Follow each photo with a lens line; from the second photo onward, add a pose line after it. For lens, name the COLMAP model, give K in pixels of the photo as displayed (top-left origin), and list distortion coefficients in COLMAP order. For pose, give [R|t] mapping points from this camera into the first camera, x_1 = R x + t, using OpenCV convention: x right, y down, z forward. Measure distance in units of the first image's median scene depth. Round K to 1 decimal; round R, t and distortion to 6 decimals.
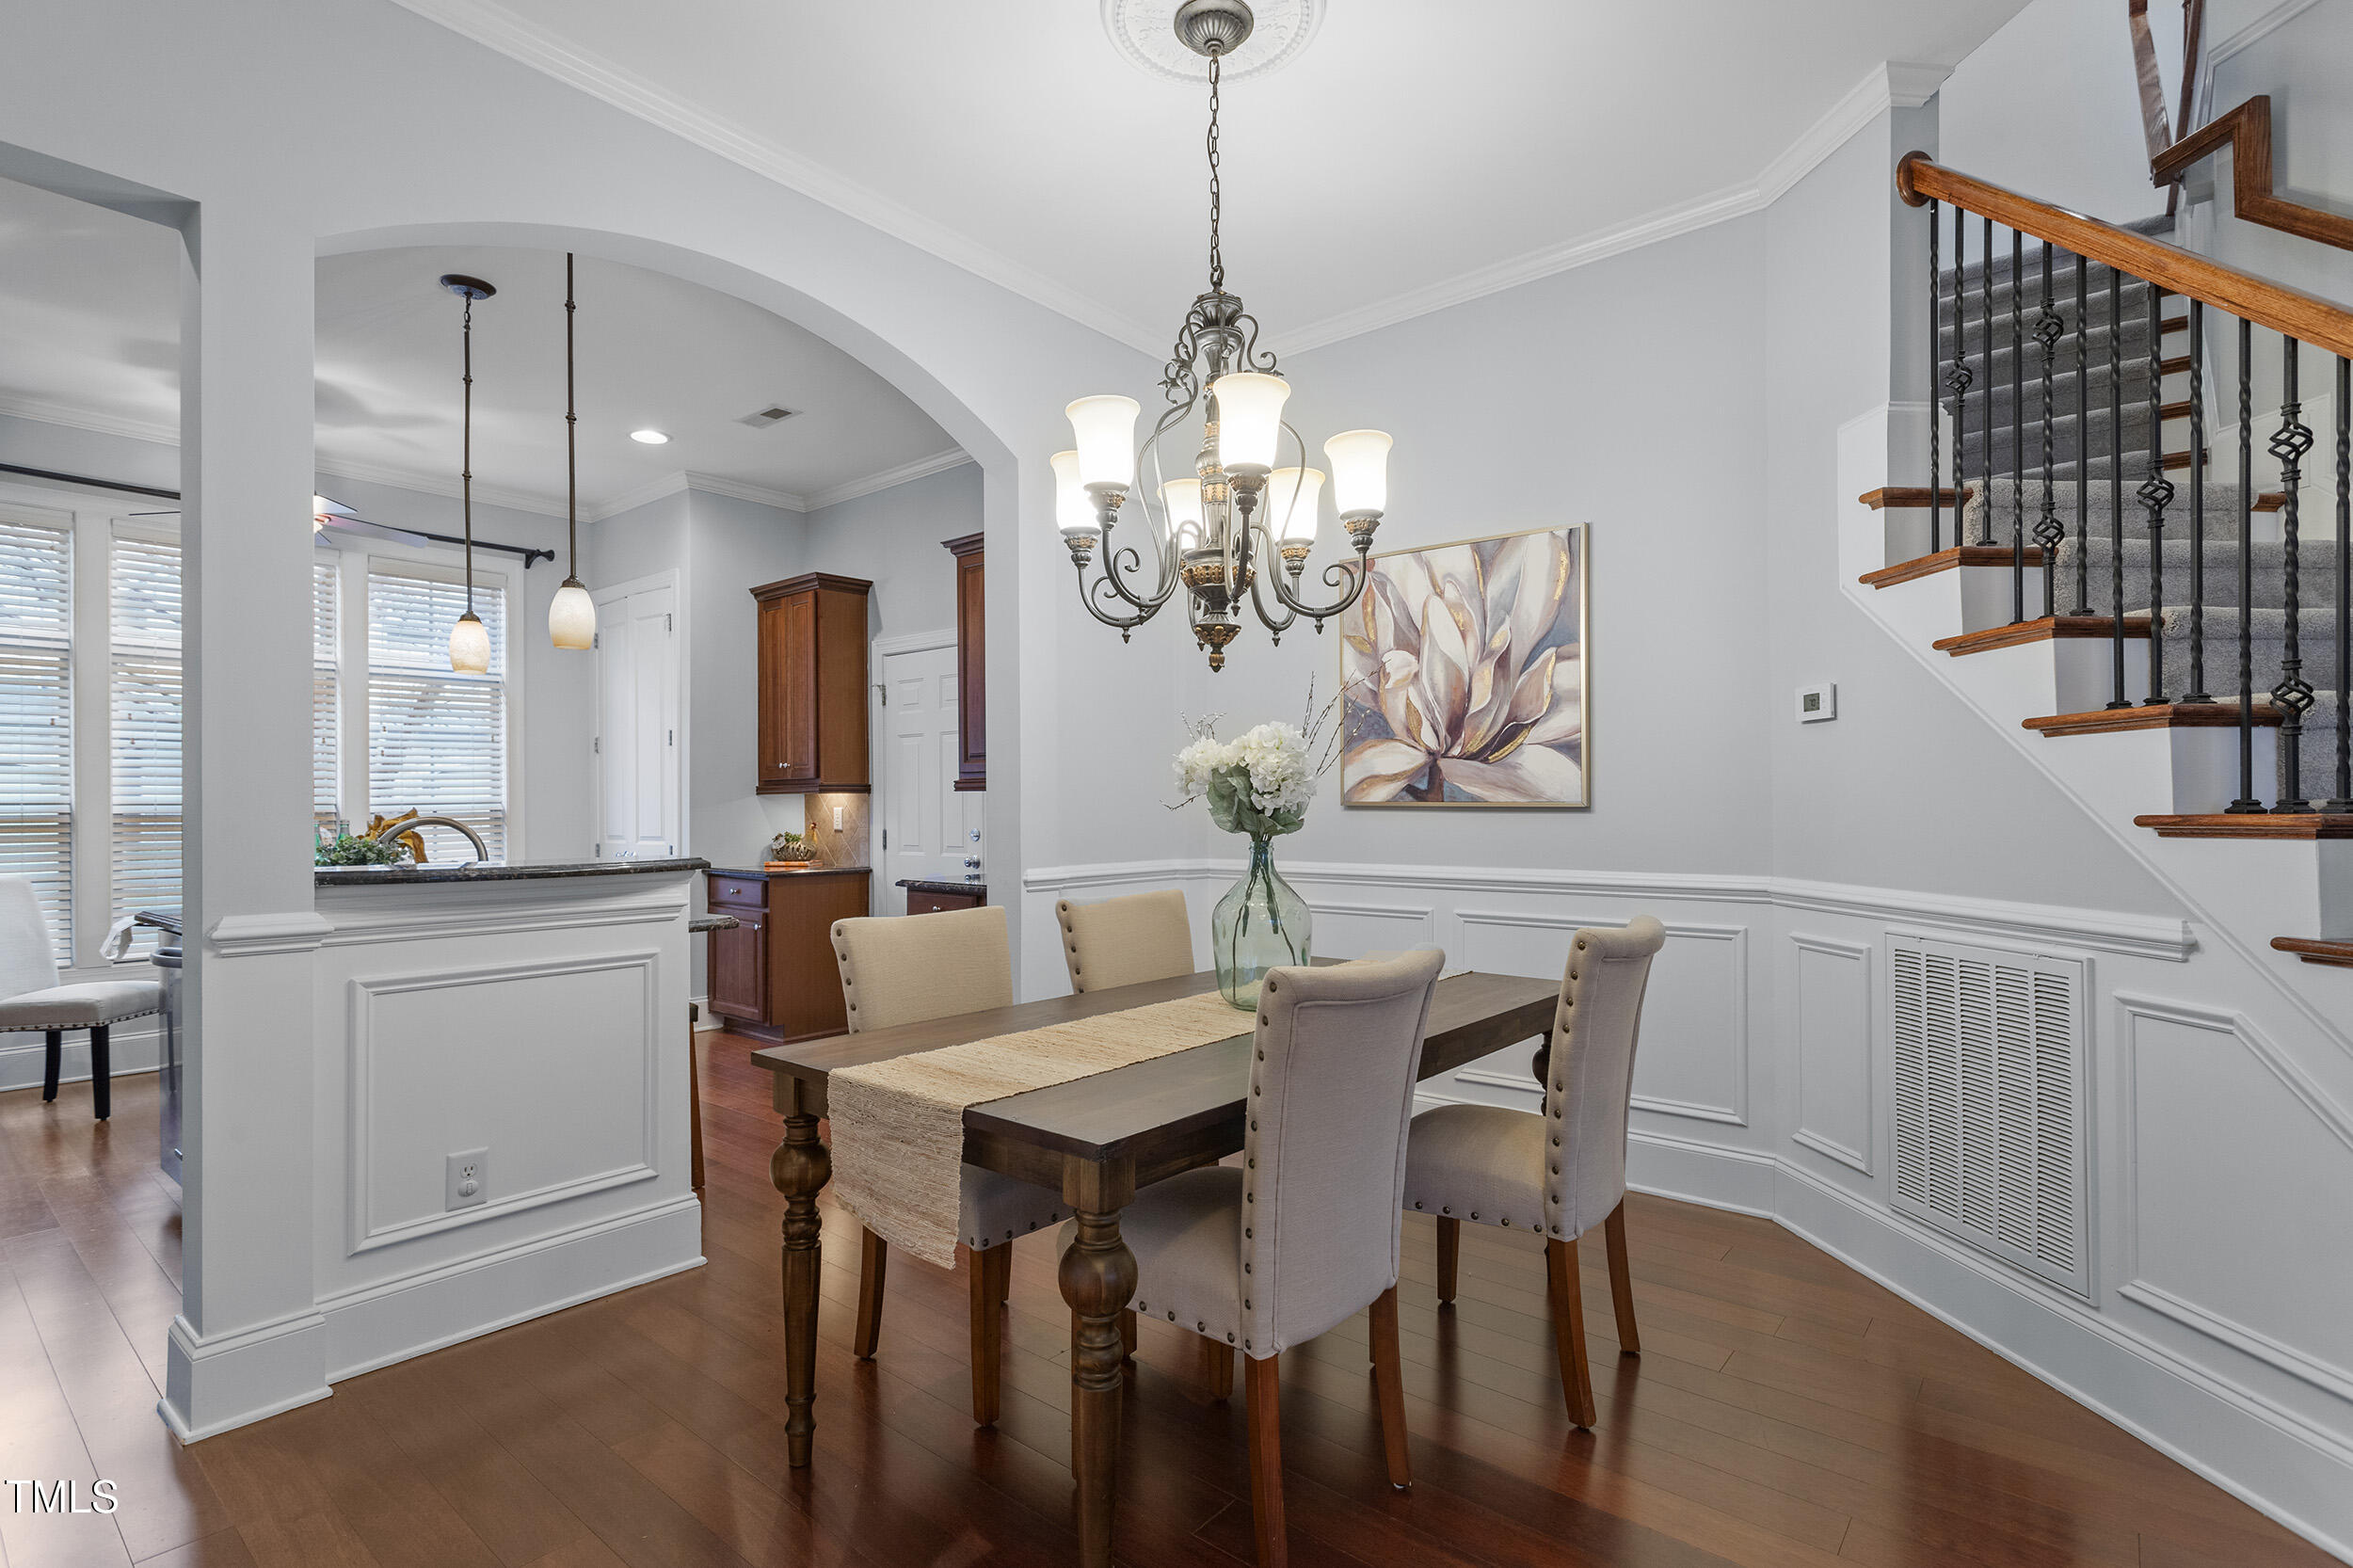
lens RADIAL K [[1112.6, 0, 1177.4], [0, 1112.6, 796.9], [0, 0, 1]] dist [-0.001677, -0.000404]
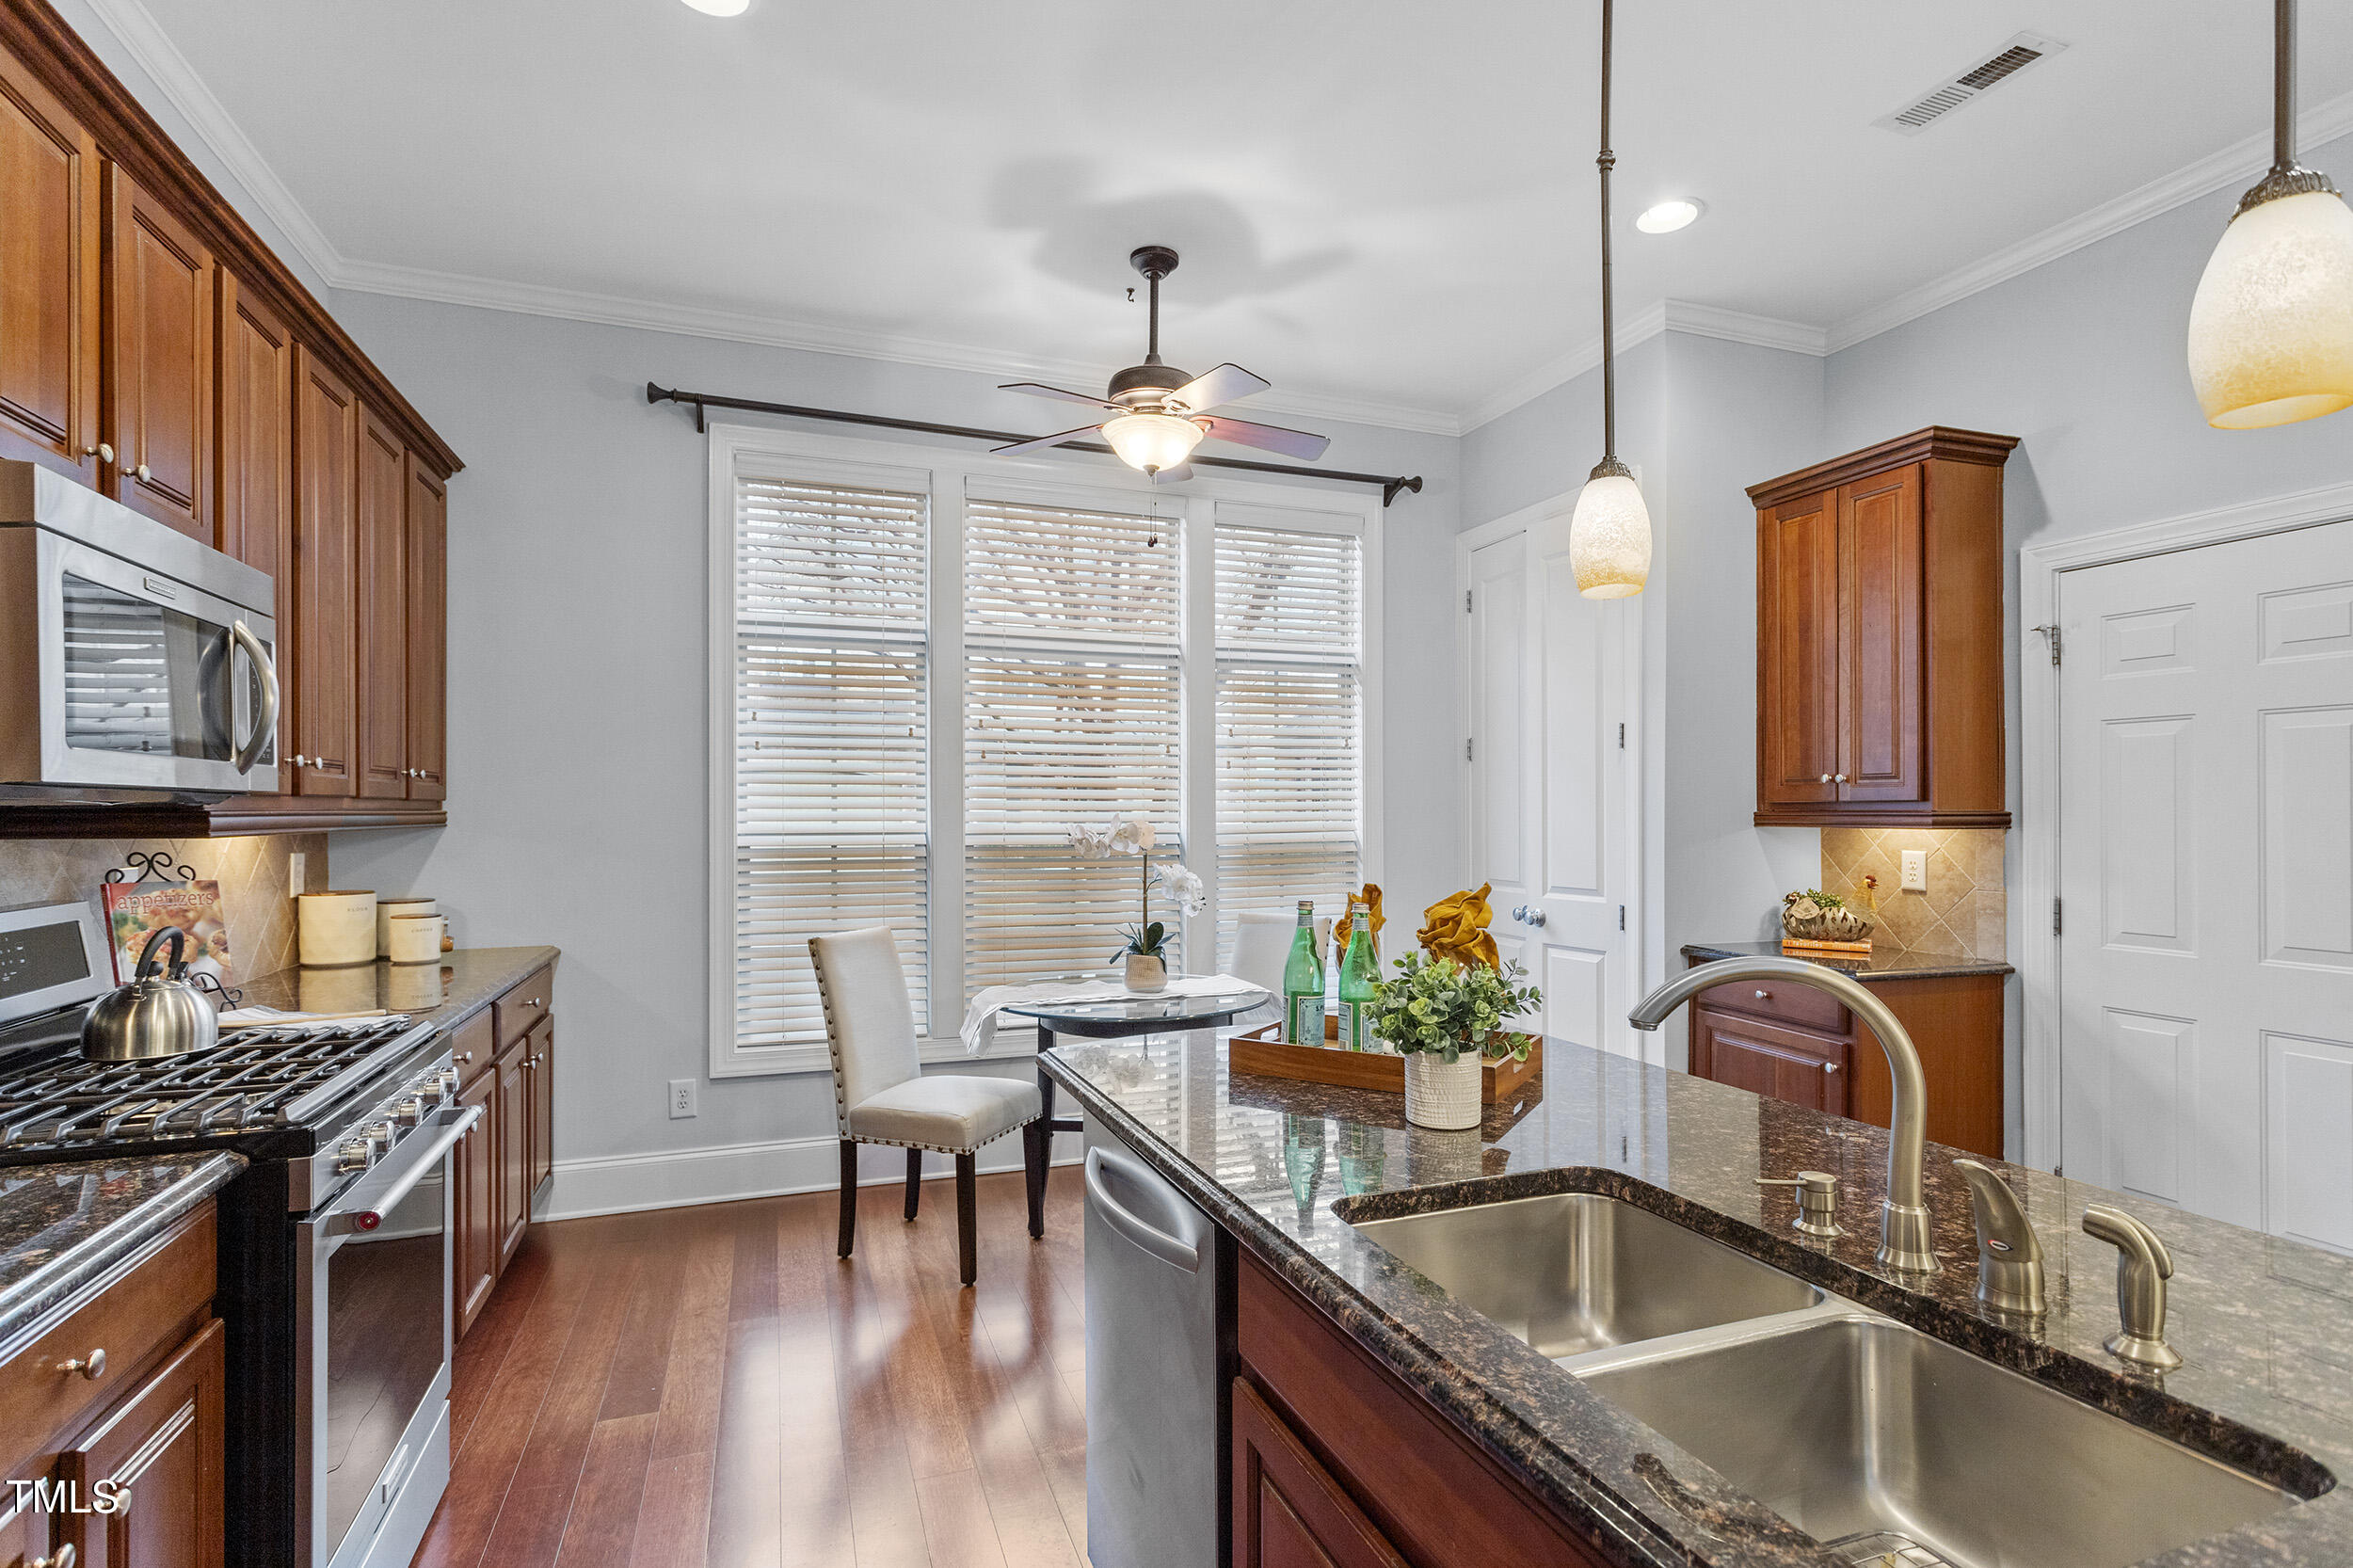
lens RADIAL K [[1119.7, 0, 1169.4], [0, 1119.7, 806.3], [0, 0, 1]] dist [-0.011077, -0.000029]
pose [[0.856589, 0.007416, -0.515946, -0.428506], [-0.004108, 0.999963, 0.007553, -0.020488], [0.515983, -0.004350, 0.856588, 0.396576]]
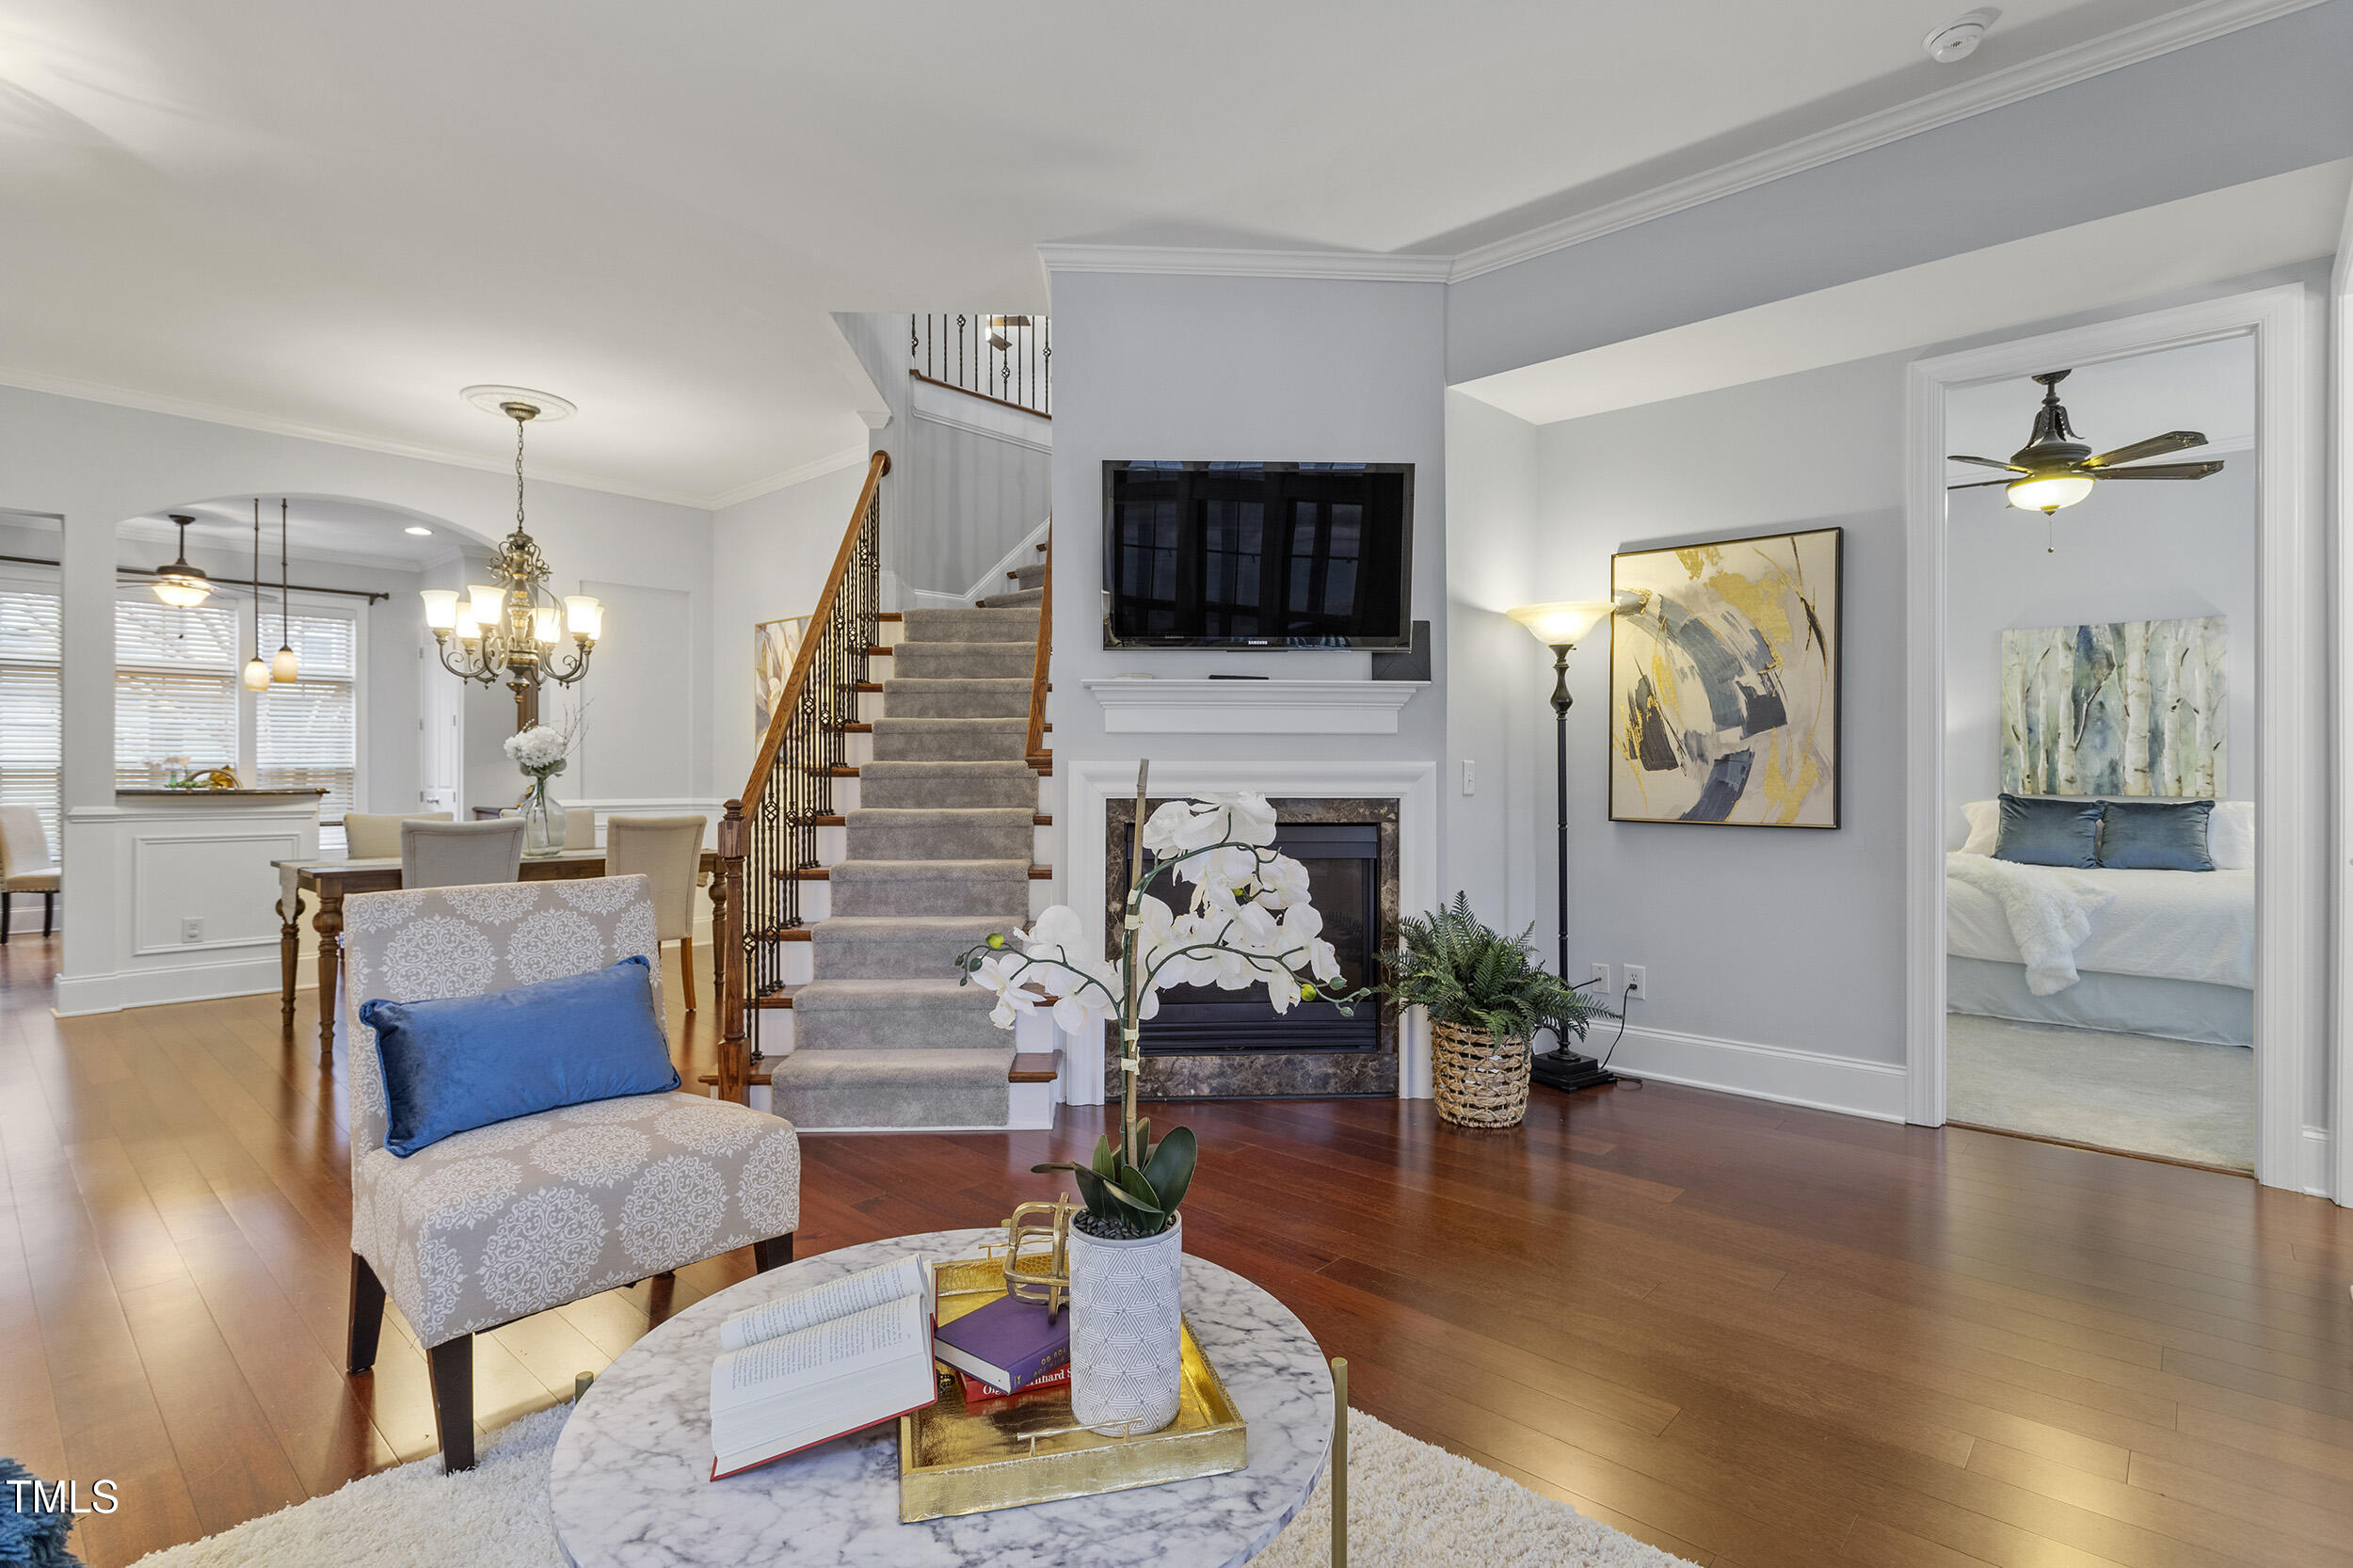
lens RADIAL K [[1117.6, 0, 1173.0], [0, 1117.6, 769.6], [0, 0, 1]] dist [0.000558, -0.000286]
pose [[0.999062, 0.005072, -0.043000, 0.719097], [-0.004828, 0.999972, 0.005766, -0.000091], [0.043028, -0.005553, 0.999058, -0.584516]]
